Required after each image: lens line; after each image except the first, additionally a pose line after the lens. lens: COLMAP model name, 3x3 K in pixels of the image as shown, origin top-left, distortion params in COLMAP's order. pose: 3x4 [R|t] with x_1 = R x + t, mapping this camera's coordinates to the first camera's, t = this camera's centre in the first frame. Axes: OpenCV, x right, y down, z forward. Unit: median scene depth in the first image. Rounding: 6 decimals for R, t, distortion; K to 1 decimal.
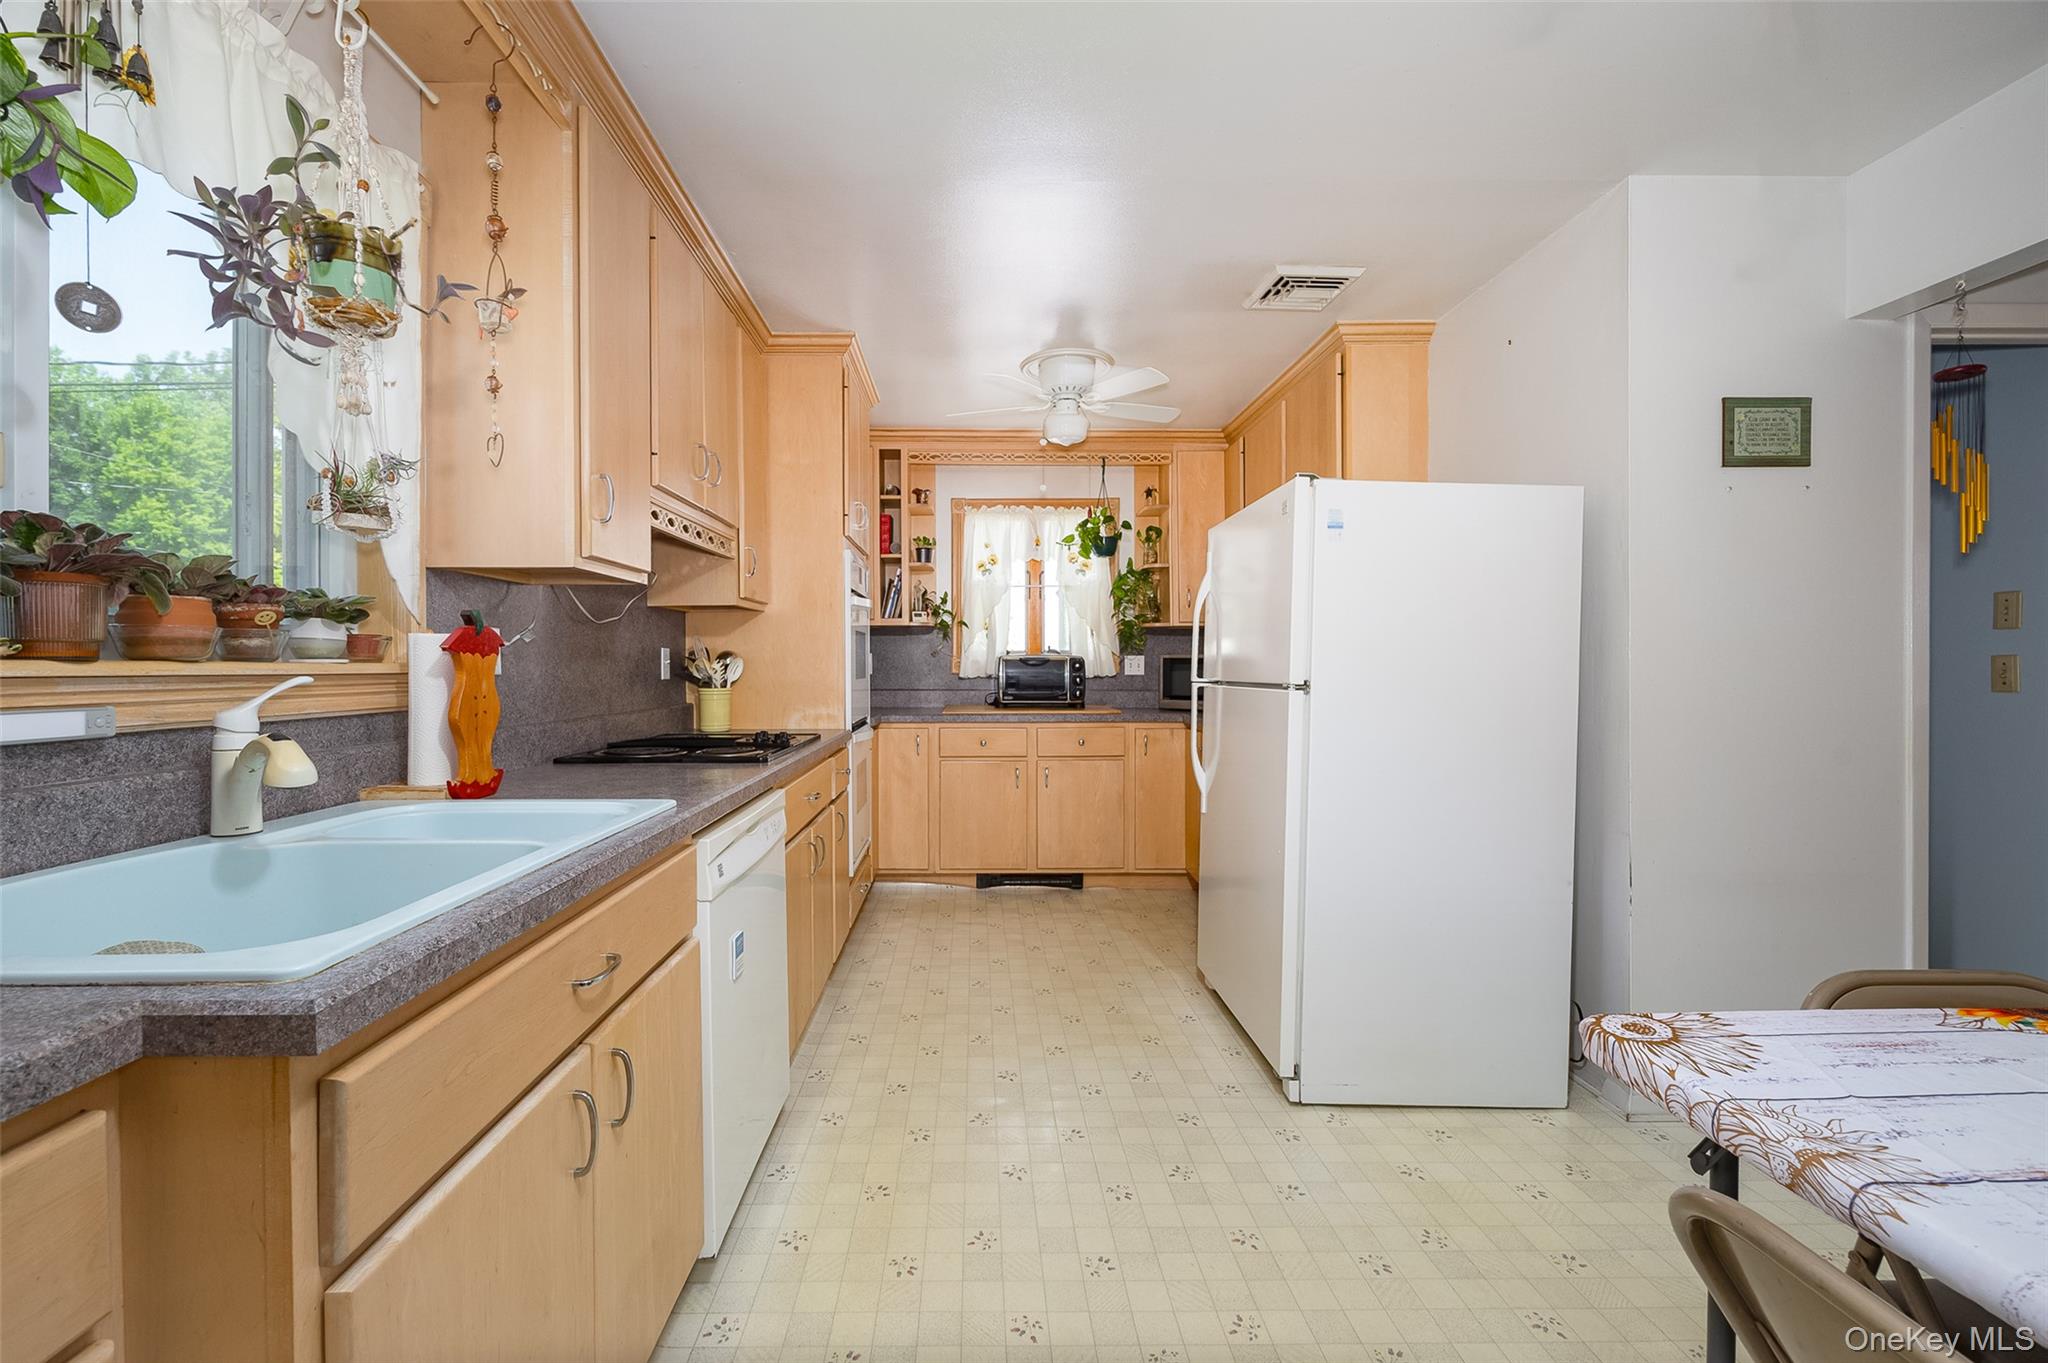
lens RADIAL K [[814.3, 0, 1026.7], [0, 814.3, 670.6], [0, 0, 1]] dist [-0.004026, 0.000928]
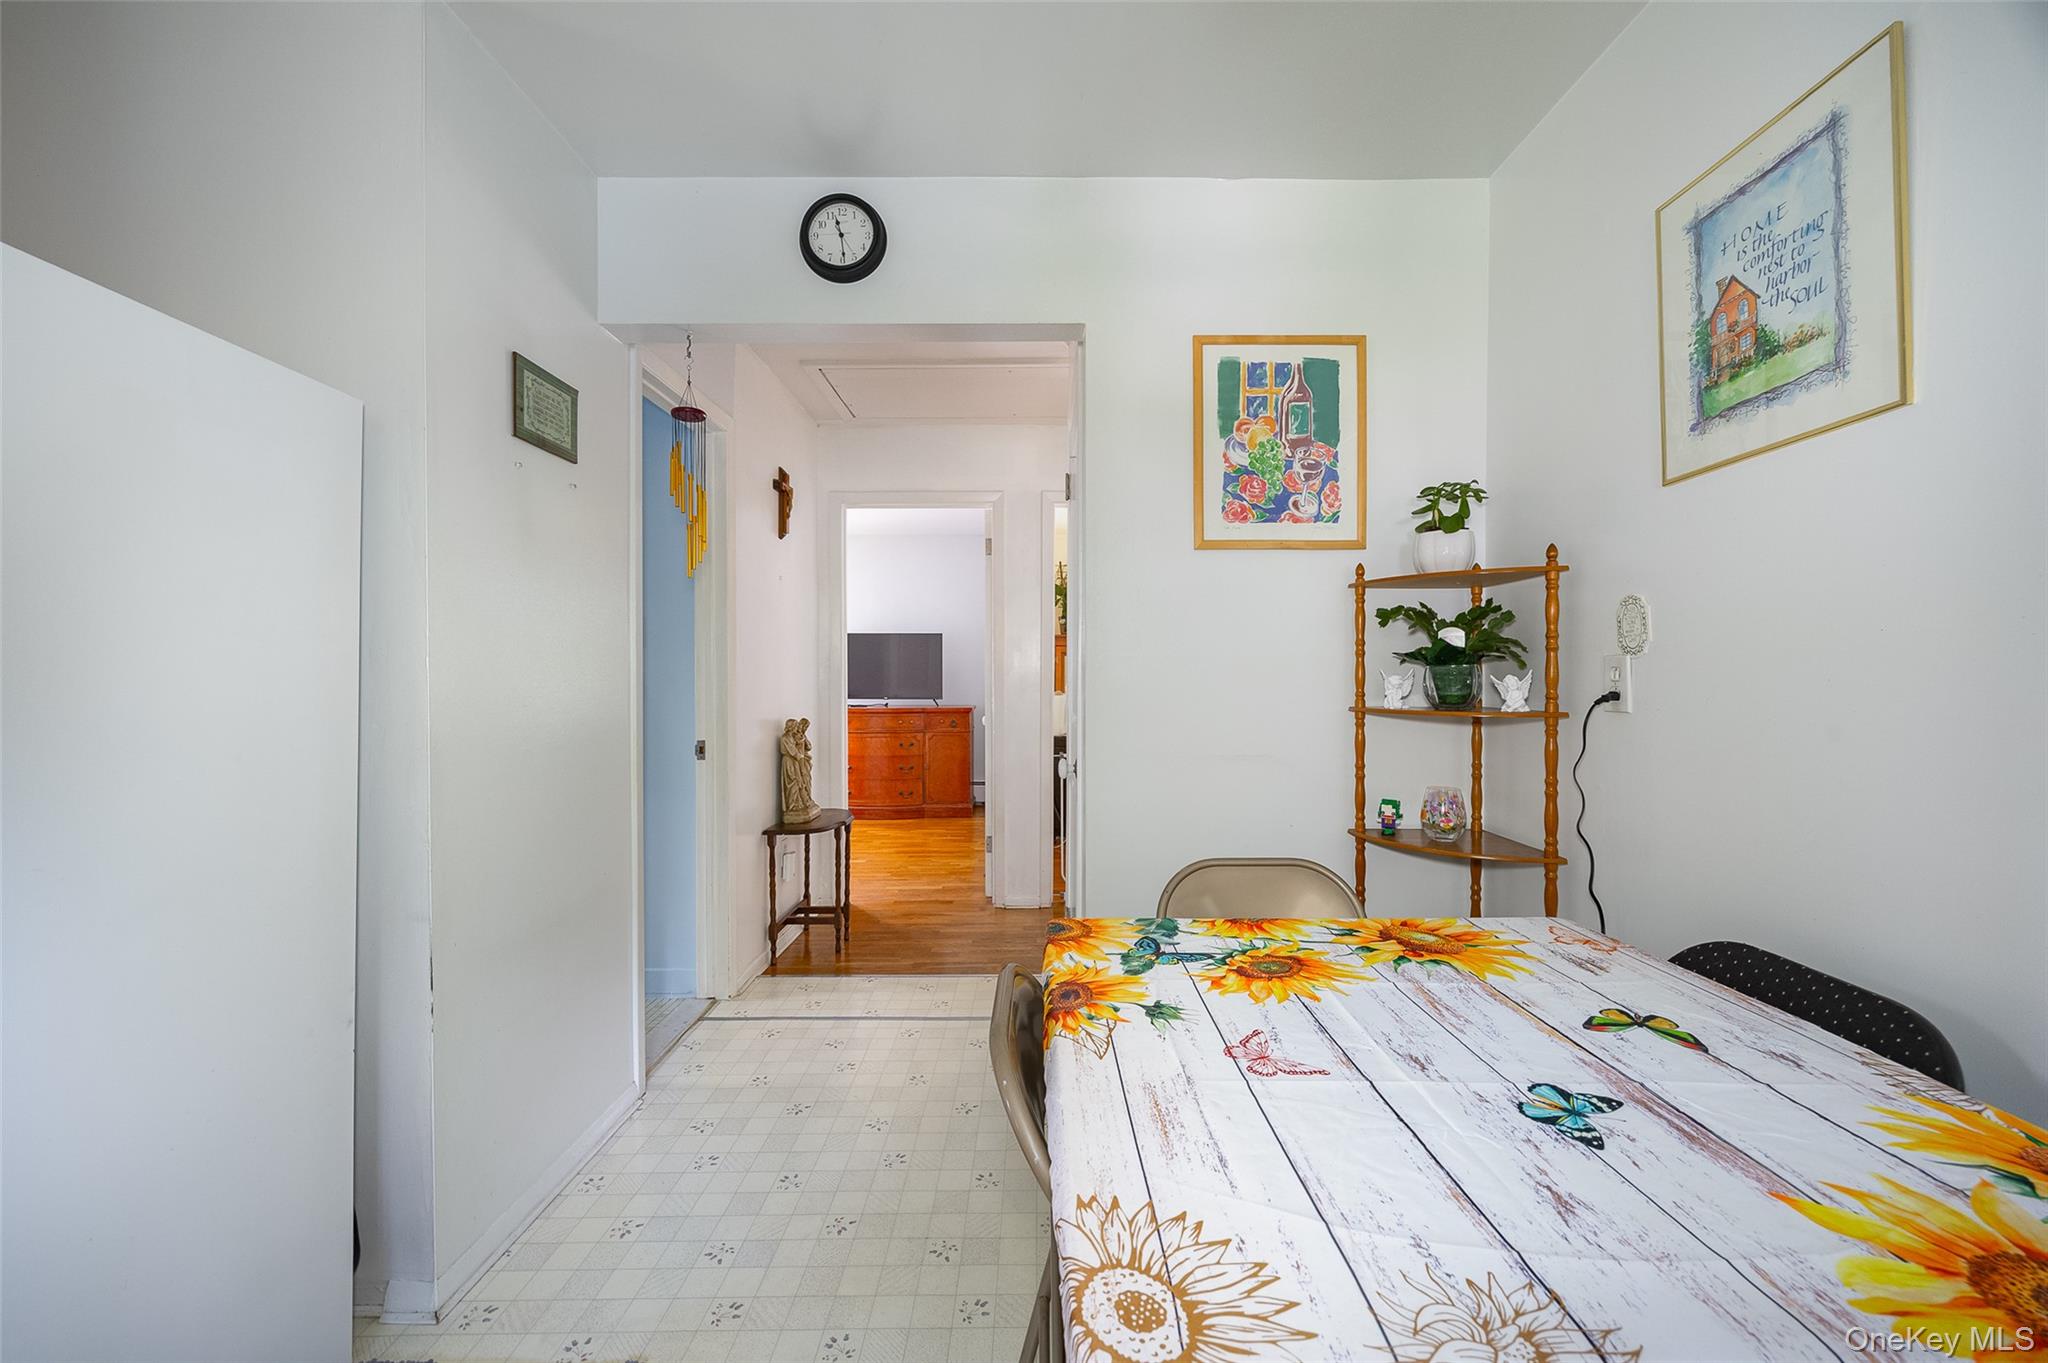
lens RADIAL K [[814.3, 0, 1022.4], [0, 814.3, 680.1], [0, 0, 1]] dist [-0.004026, 0.000928]
pose [[0.066678, 0.001607, 0.997773, 0.183671], [0.011533, 0.999931, -0.002381, 0.003401], [-0.997708, 0.011667, 0.066655, 1.026599]]
